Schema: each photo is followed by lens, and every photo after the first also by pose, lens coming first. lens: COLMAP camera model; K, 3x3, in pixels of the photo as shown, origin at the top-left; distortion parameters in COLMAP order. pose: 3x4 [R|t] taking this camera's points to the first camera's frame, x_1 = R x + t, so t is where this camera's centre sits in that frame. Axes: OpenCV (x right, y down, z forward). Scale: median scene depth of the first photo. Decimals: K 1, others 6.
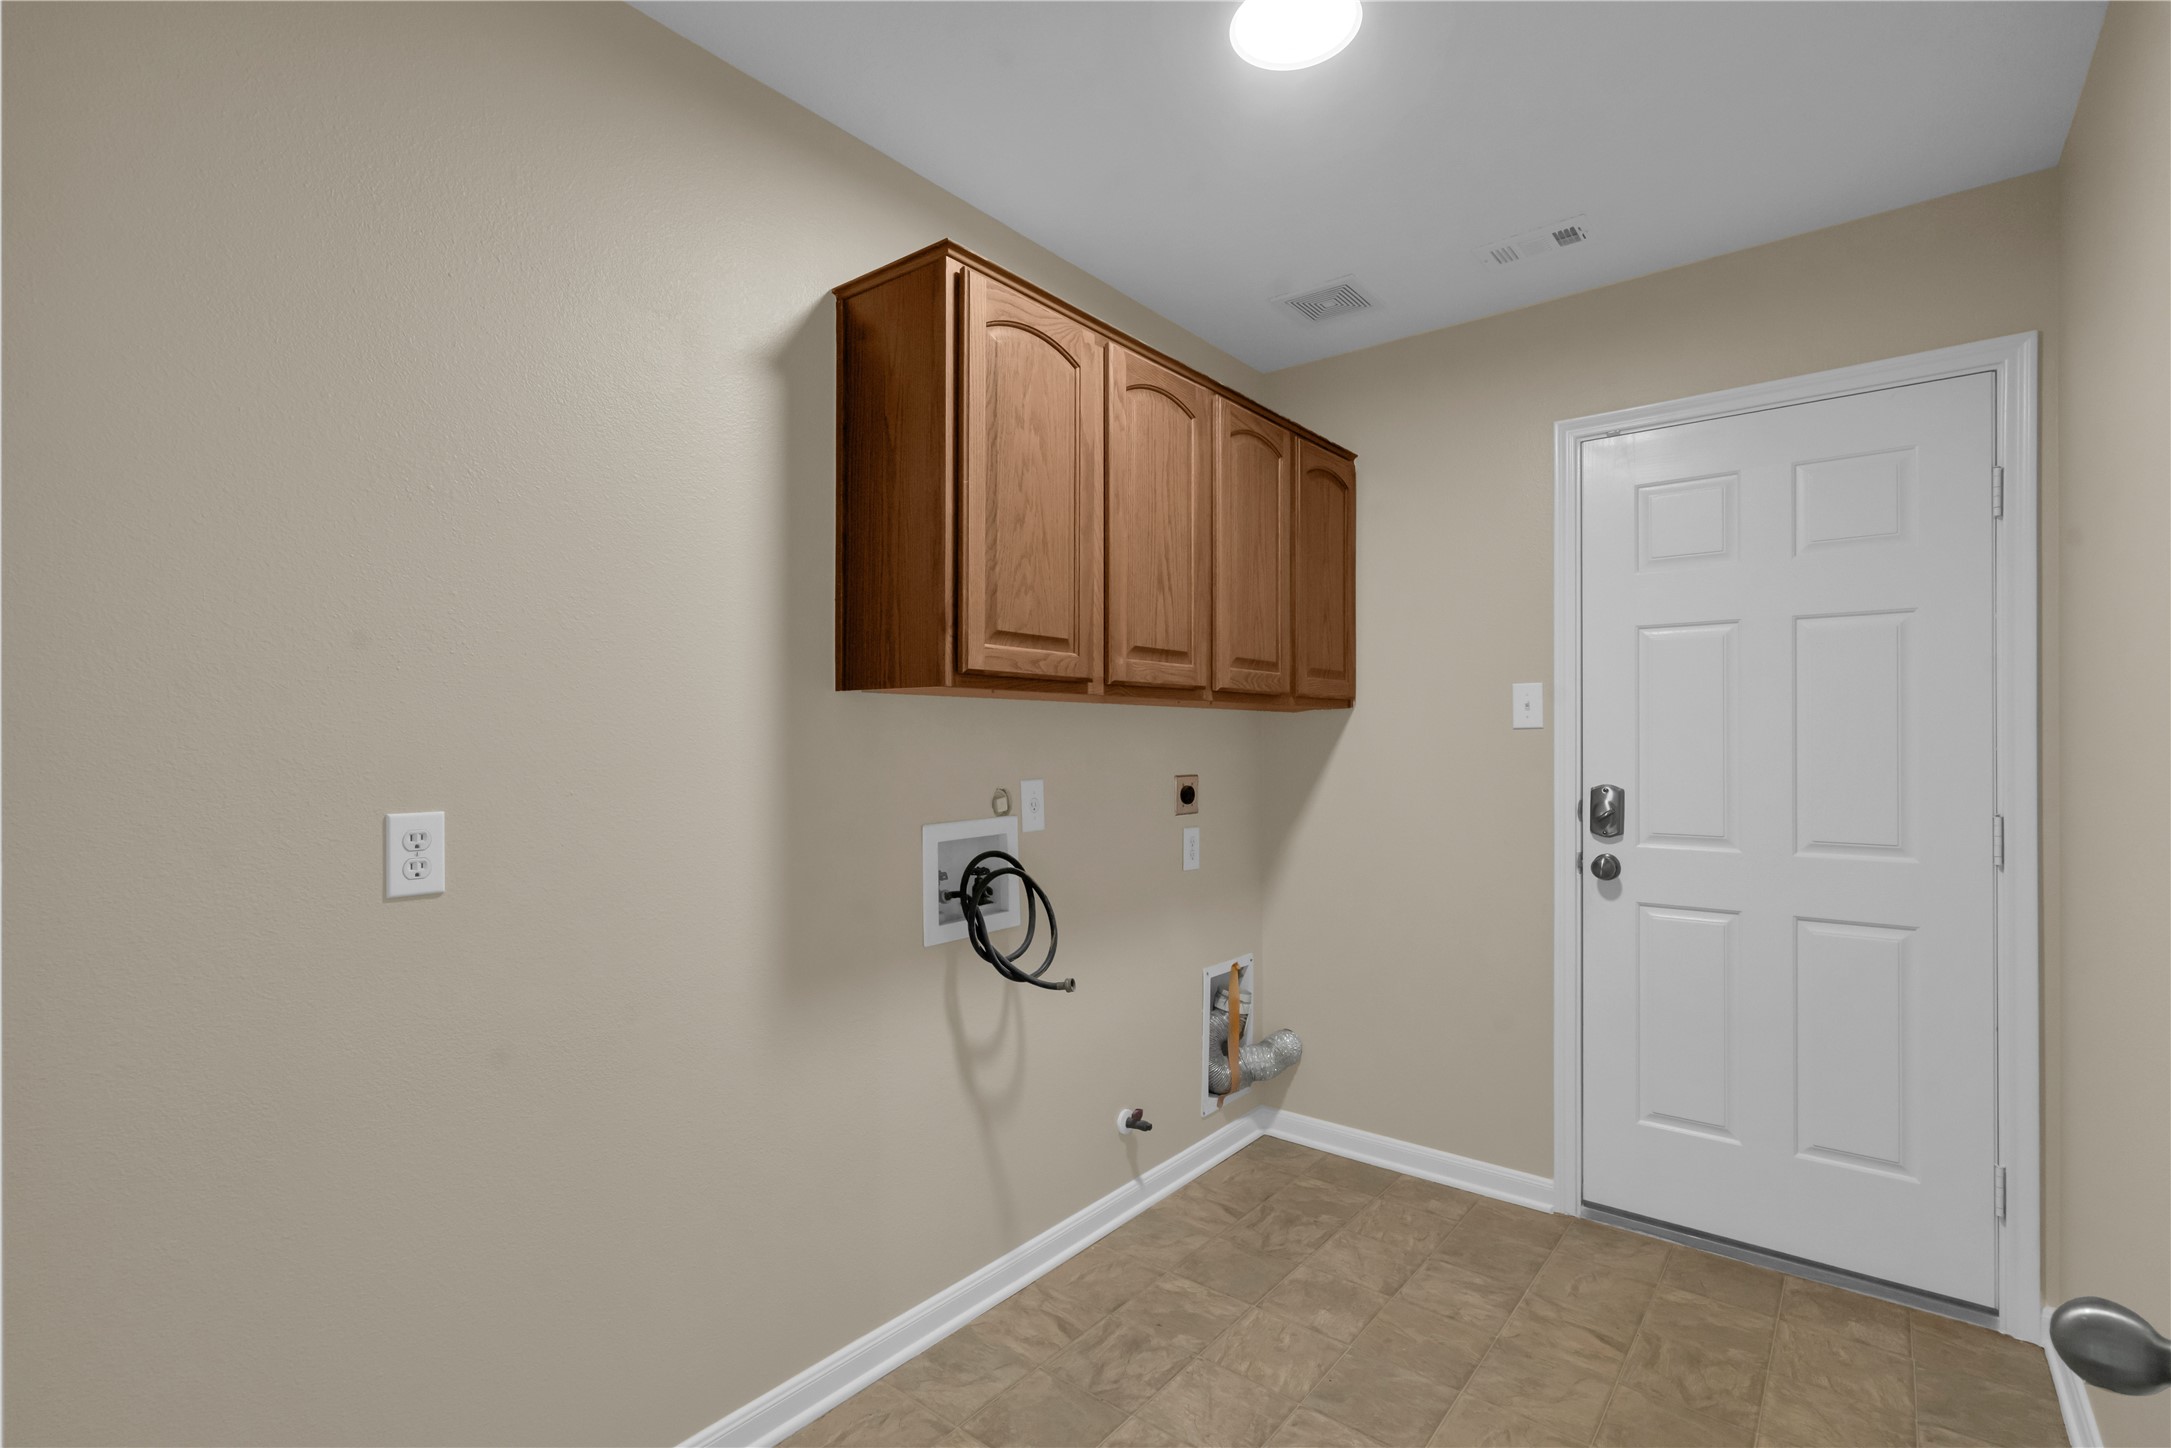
lens RADIAL K [[994.7, 0, 1084.5], [0, 994.7, 735.1], [0, 0, 1]] dist [-0.010122, 0.003158]
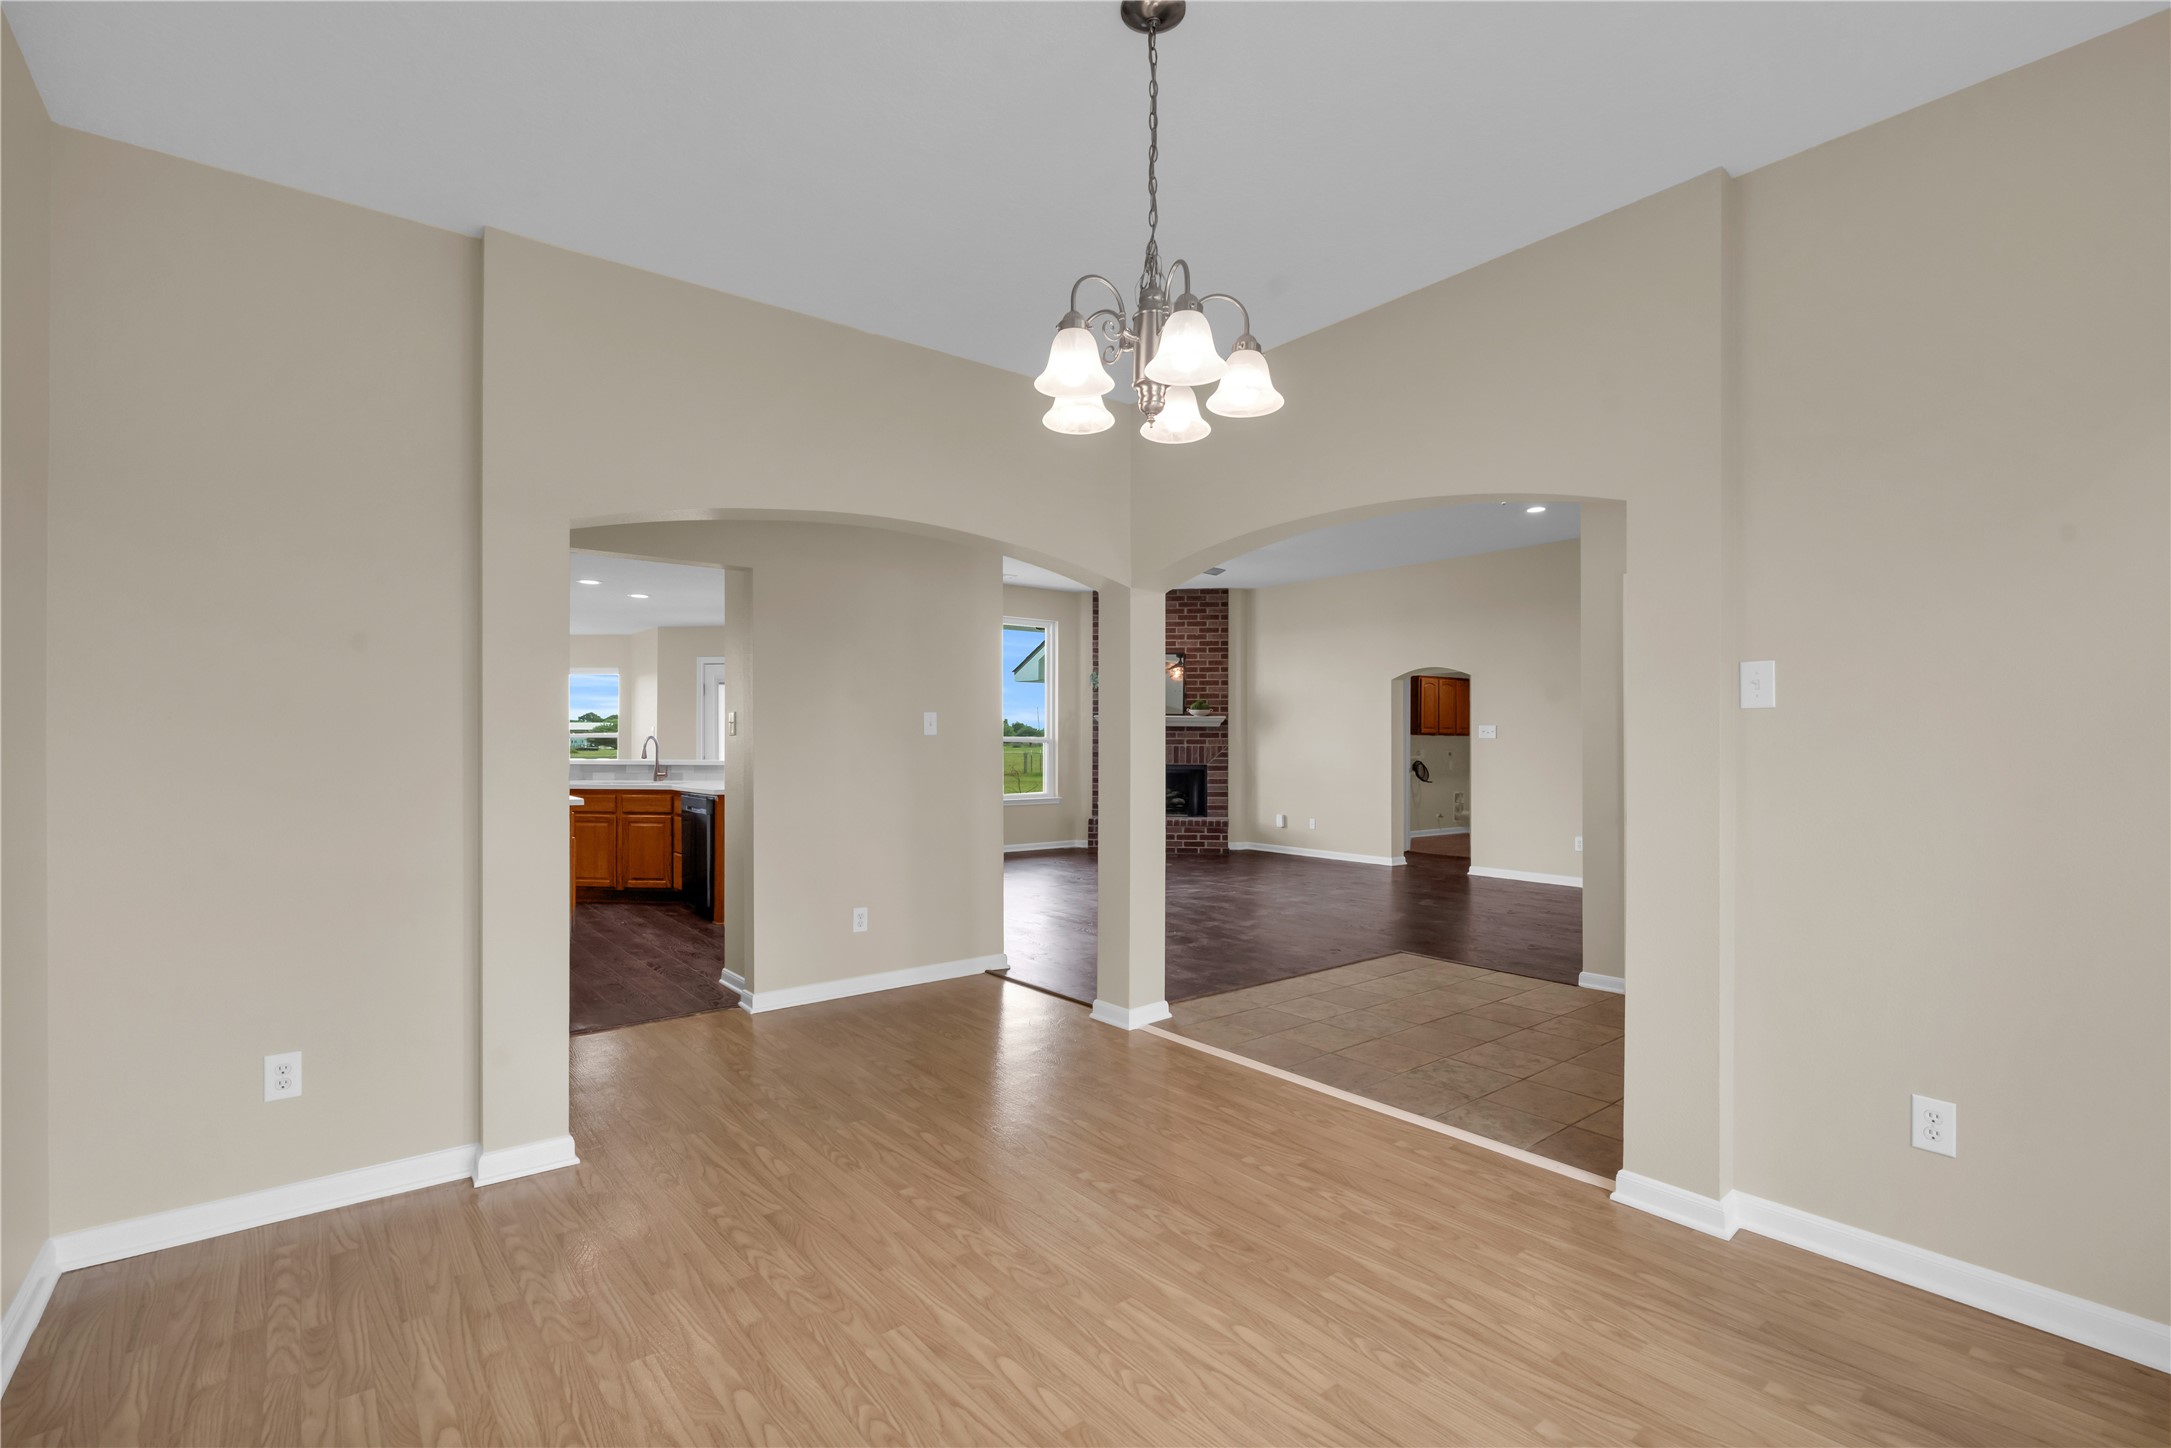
lens RADIAL K [[994.7, 0, 1088.3], [0, 994.7, 732.0], [0, 0, 1]] dist [-0.010122, 0.003158]
pose [[0.978716, -0.001071, -0.205216, -0.648576], [0.000661, 0.999998, -0.002069, -0.034577], [0.205218, 0.001889, 0.978714, -4.226860]]
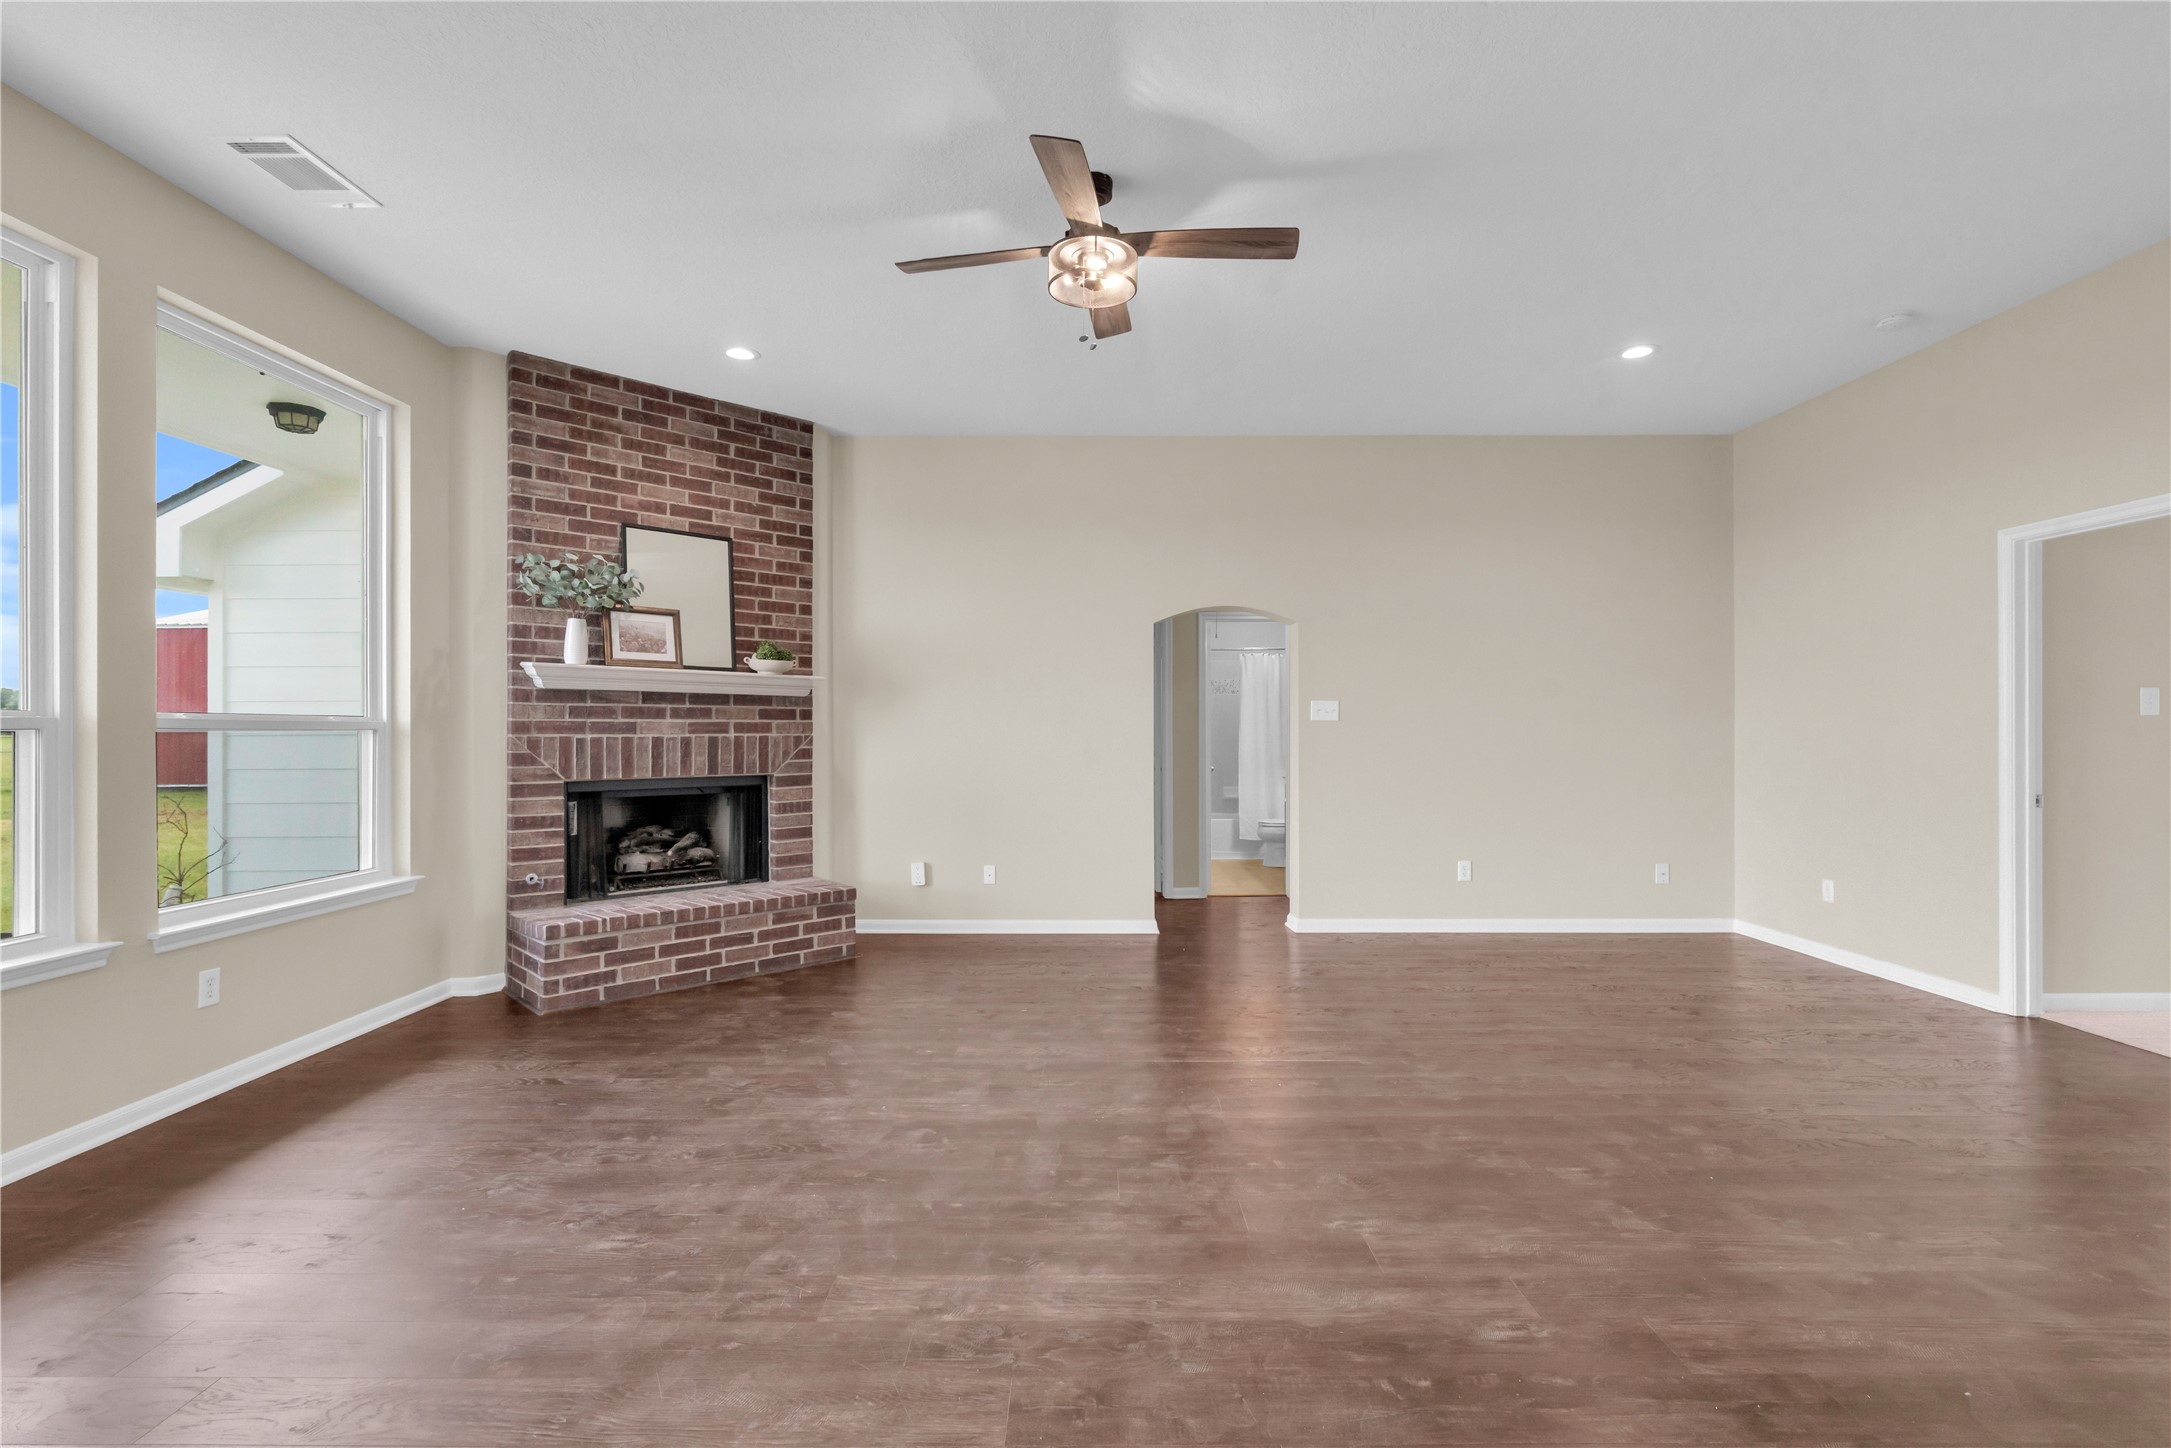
lens RADIAL K [[994.7, 0, 1097.9], [0, 994.7, 725.8], [0, 0, 1]] dist [-0.010122, 0.003158]
pose [[0.770232, -0.001033, 0.637764, -1.798407], [-0.003115, 0.999981, 0.005381, -0.018443], [-0.637757, -0.006131, 0.770213, -2.038898]]
